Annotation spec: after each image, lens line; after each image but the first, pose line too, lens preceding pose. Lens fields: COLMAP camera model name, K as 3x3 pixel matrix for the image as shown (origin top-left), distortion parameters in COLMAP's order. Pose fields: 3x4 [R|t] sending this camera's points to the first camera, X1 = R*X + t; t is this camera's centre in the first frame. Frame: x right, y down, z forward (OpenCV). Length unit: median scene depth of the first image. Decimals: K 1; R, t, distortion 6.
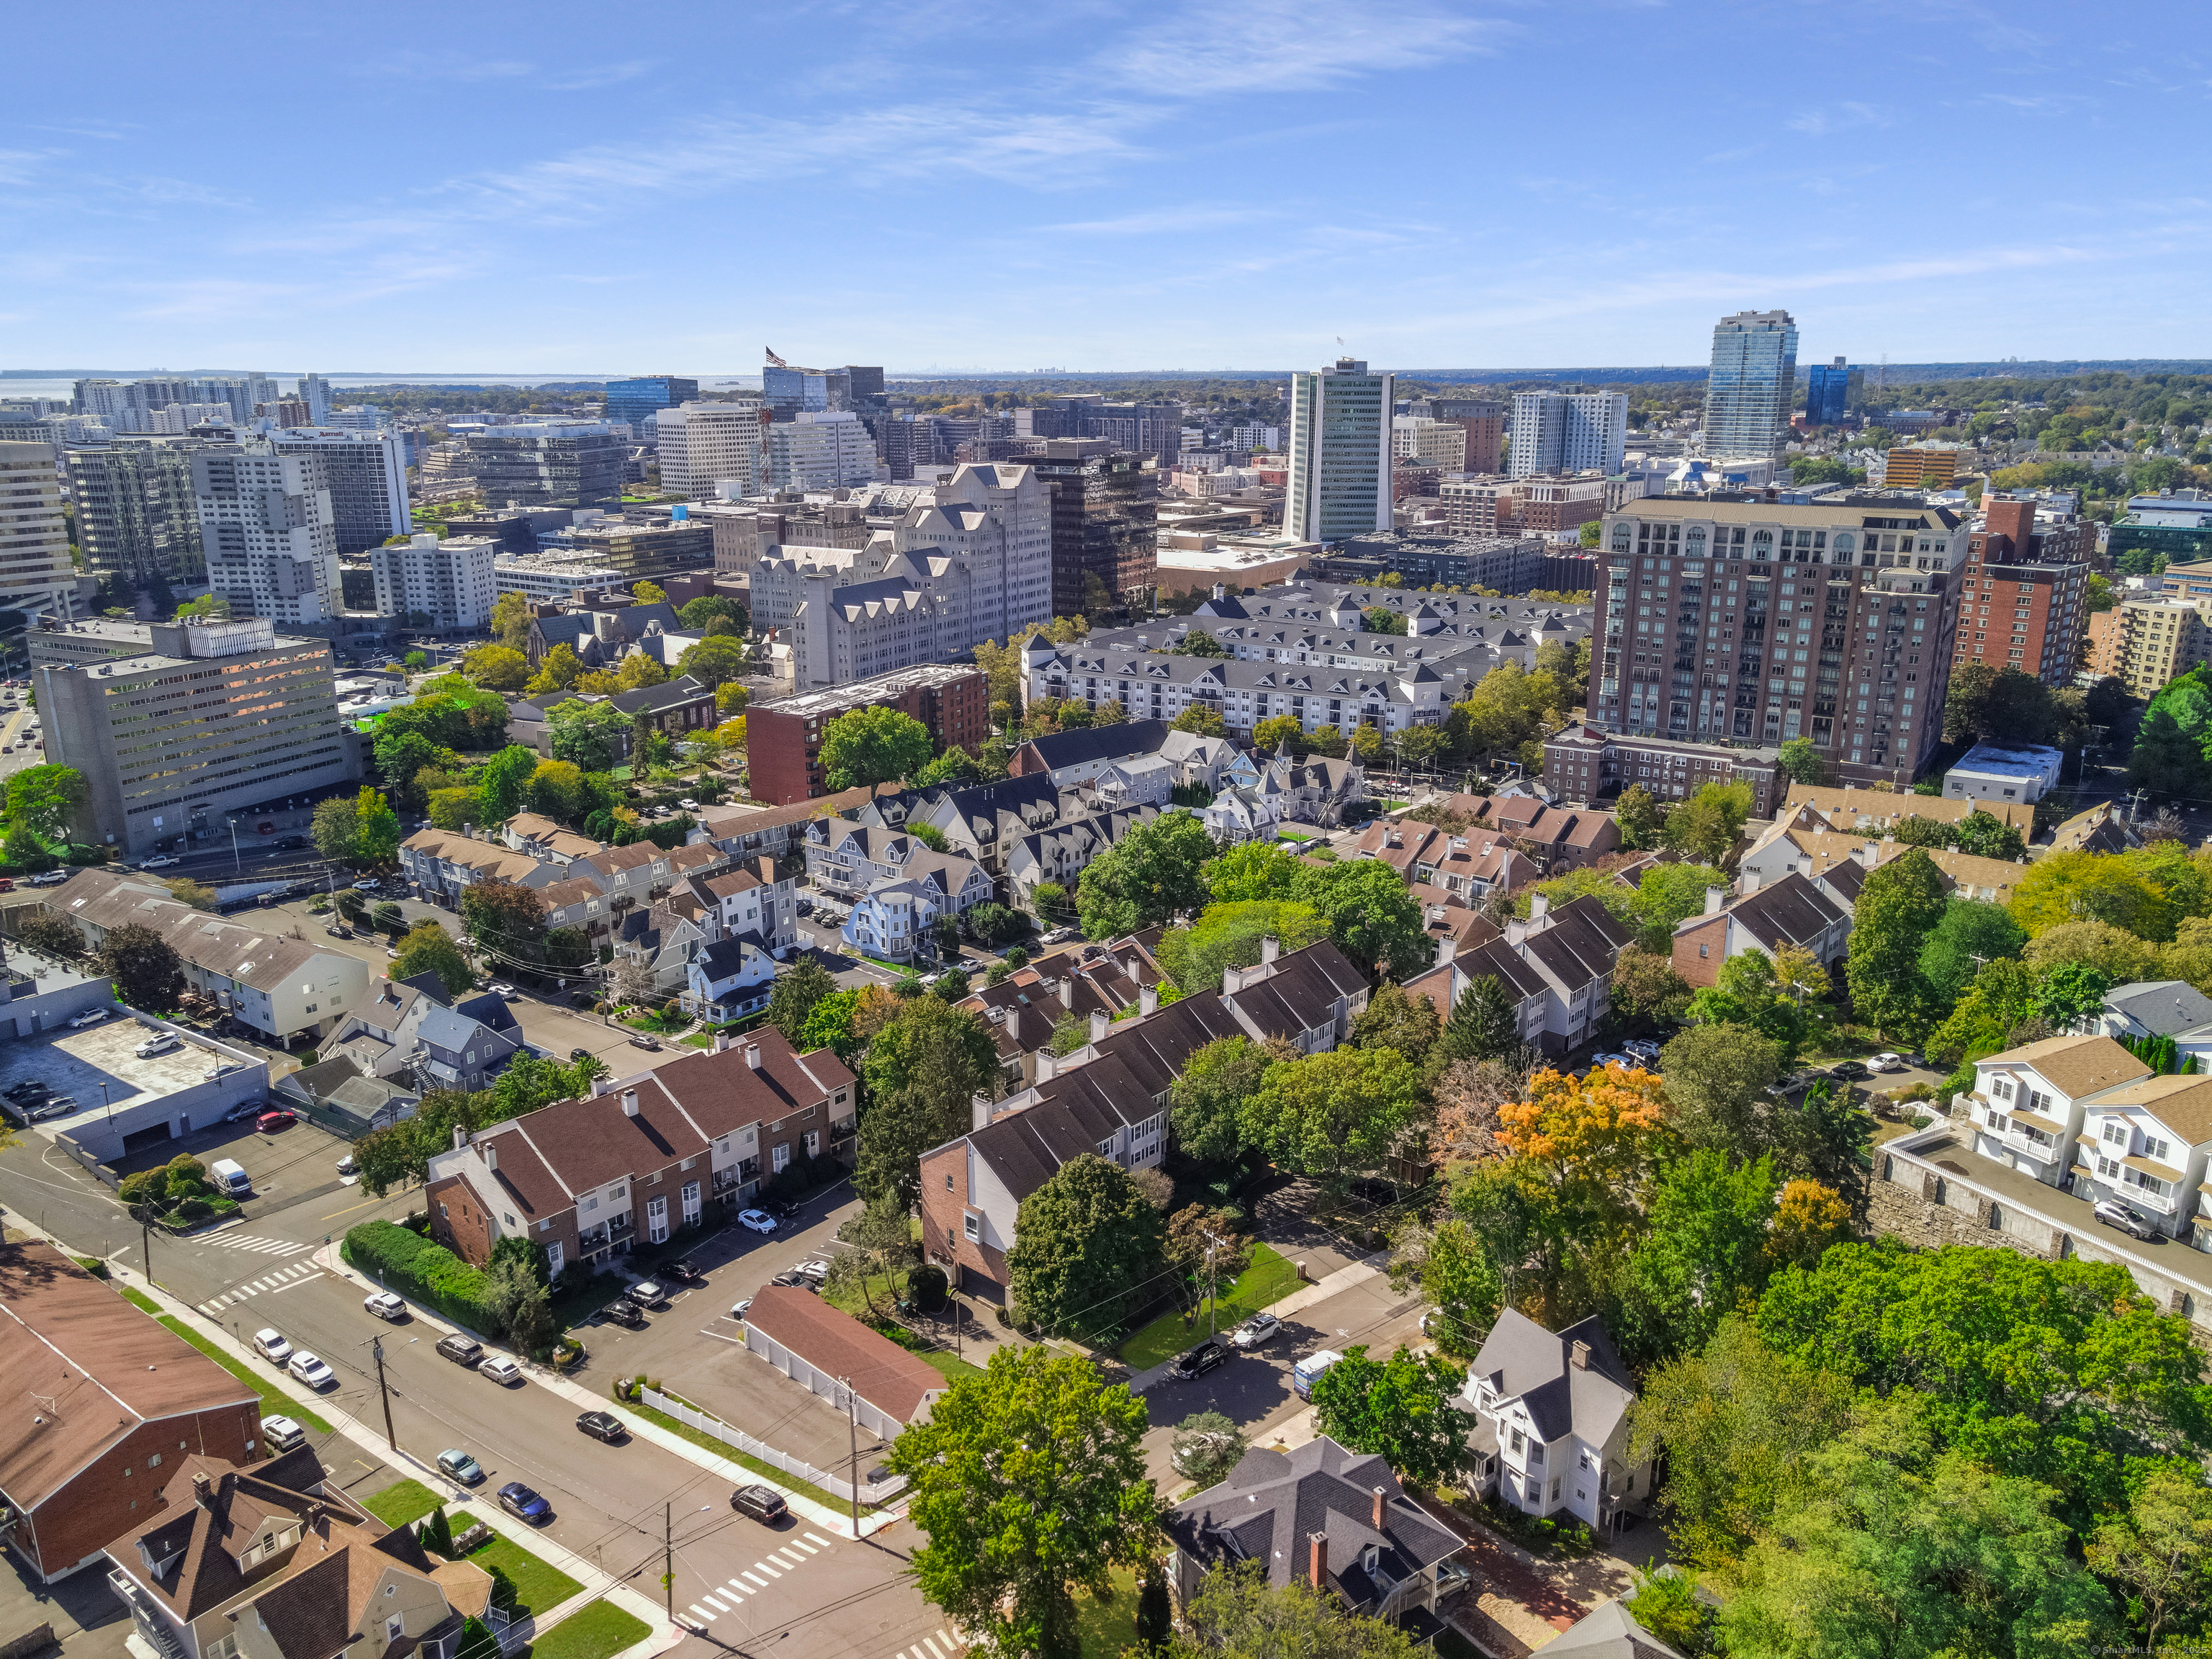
lens RADIAL K [[1586.4, 0, 1114.4], [0, 1586.4, 826.9], [0, 0, 1]] dist [0.005564, 0.015612]
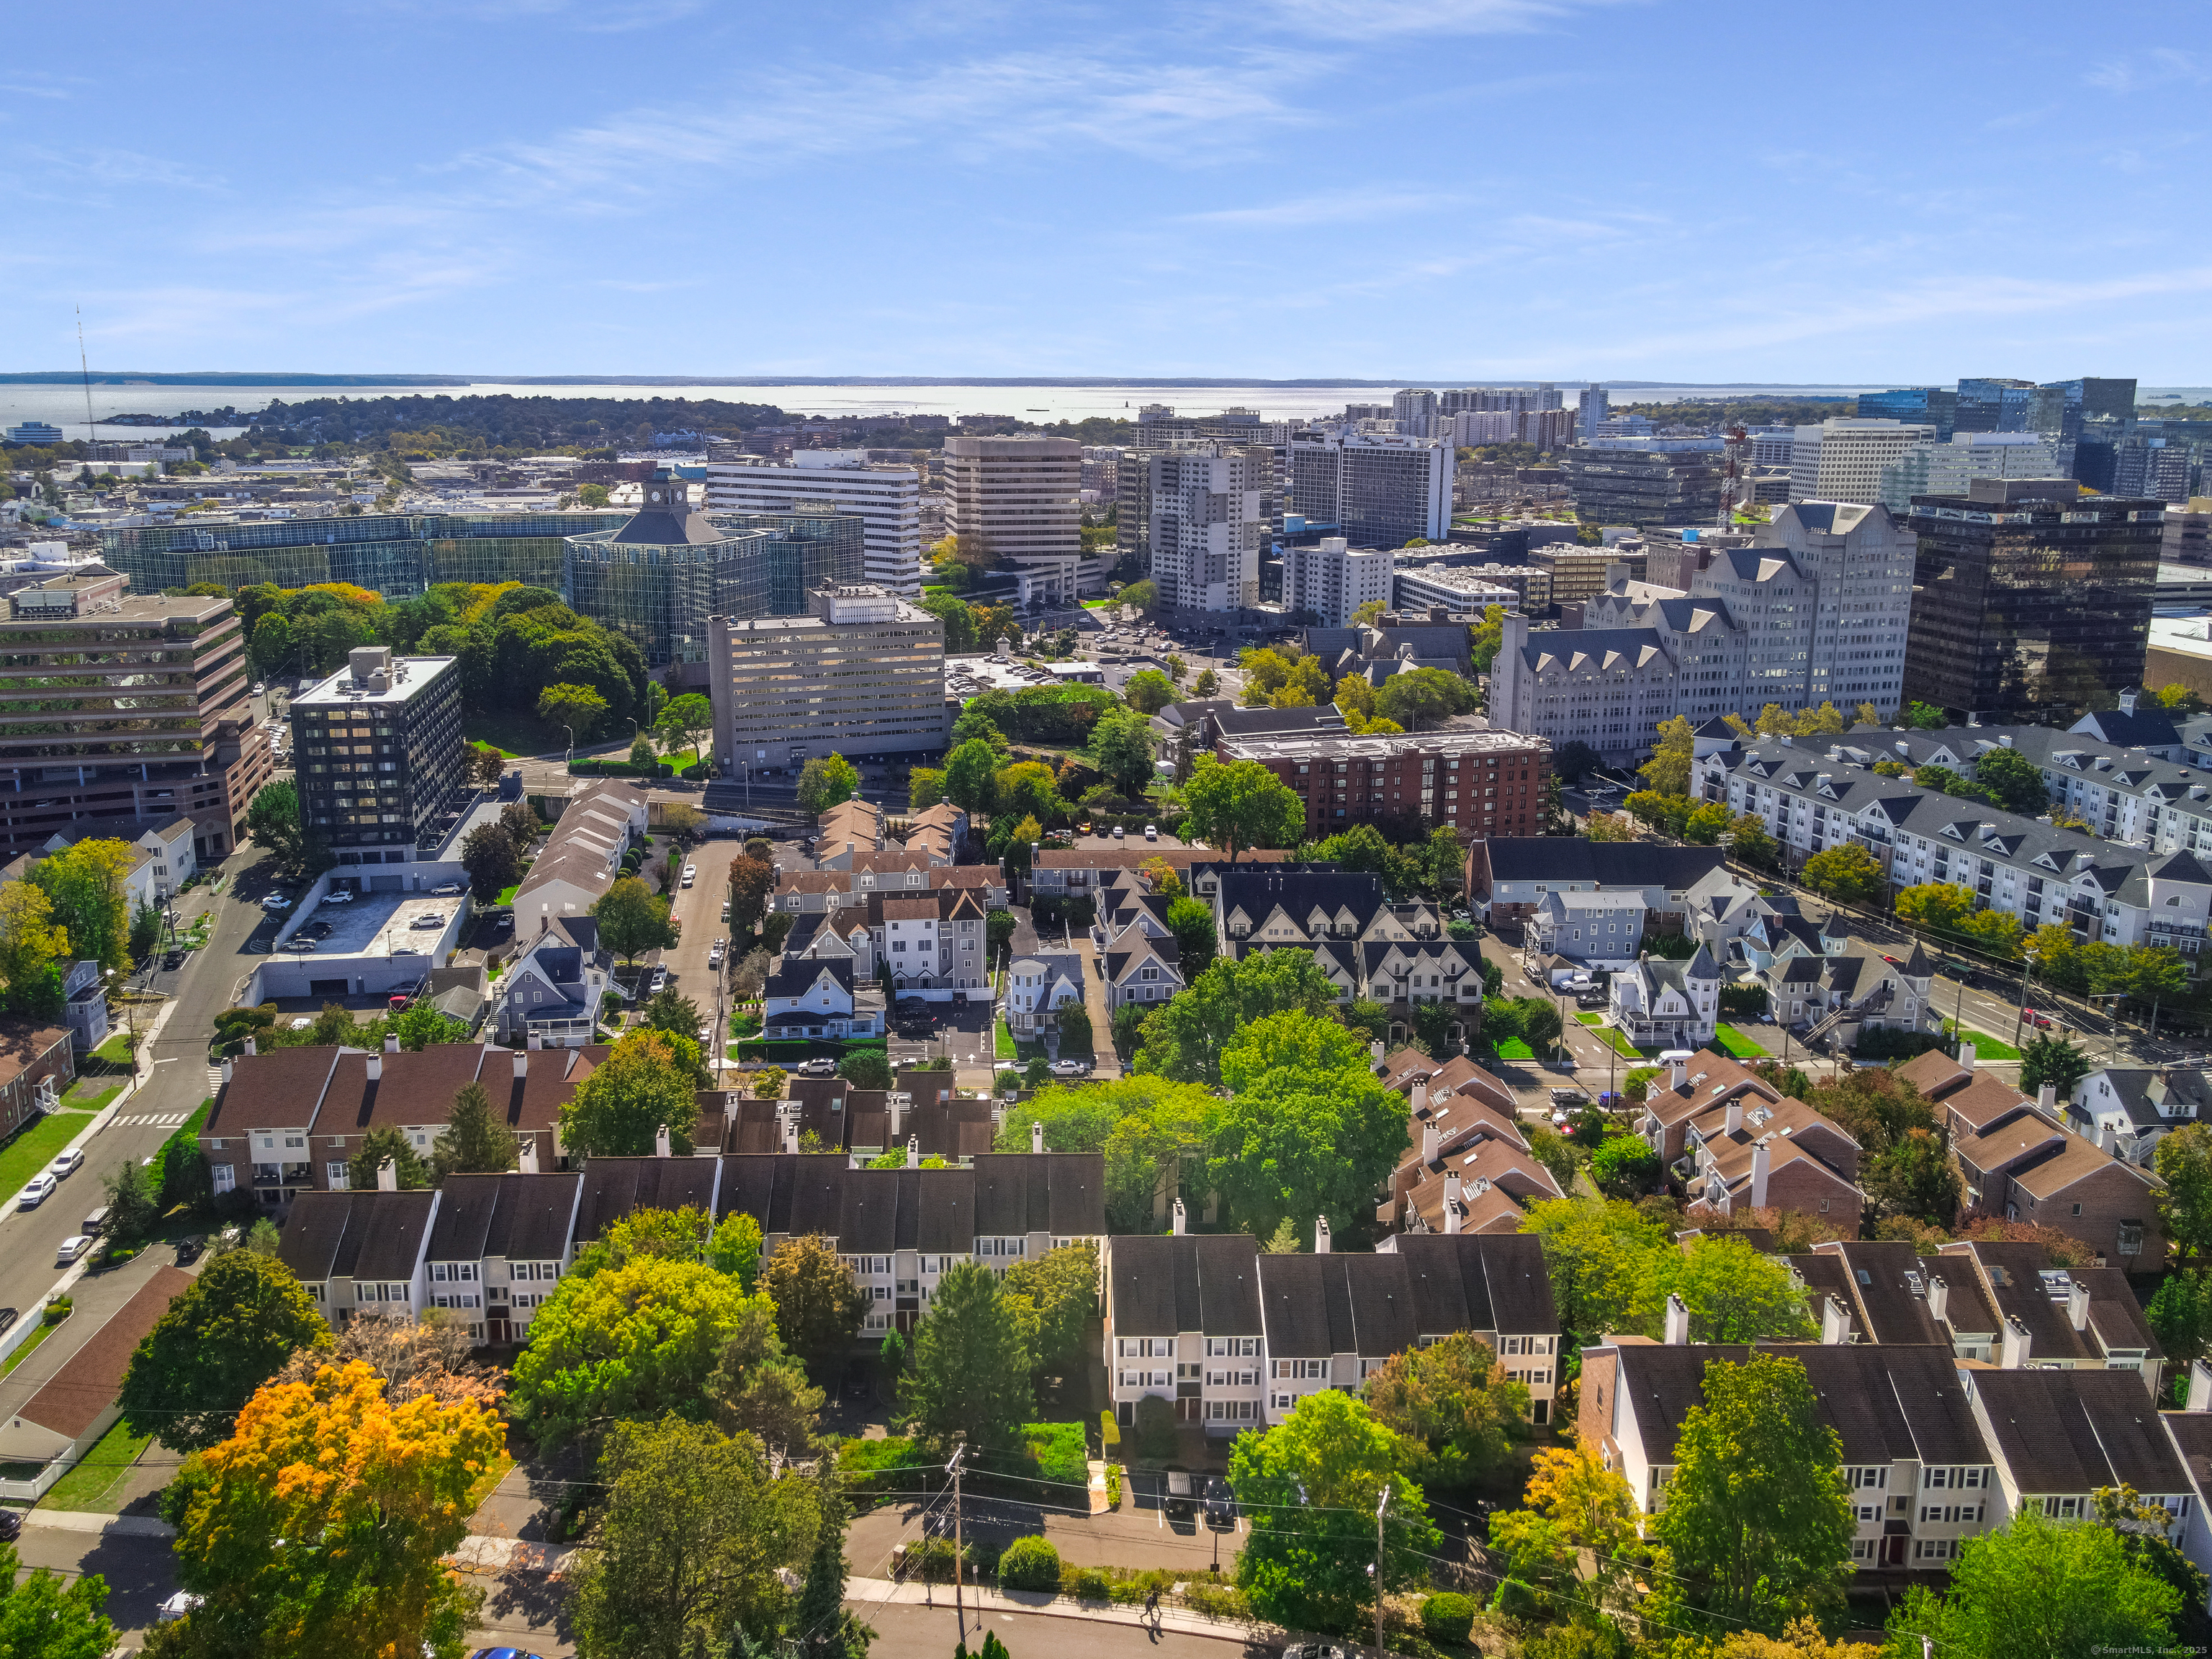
lens RADIAL K [[1586.4, 0, 1103.1], [0, 1586.4, 830.1], [0, 0, 1]] dist [0.005564, 0.015612]
pose [[0.706208, 0.201524, -0.678718, 0.347491], [-0.204405, 0.975848, 0.077063, -0.078304], [0.677856, 0.084311, 0.730344, 0.253782]]
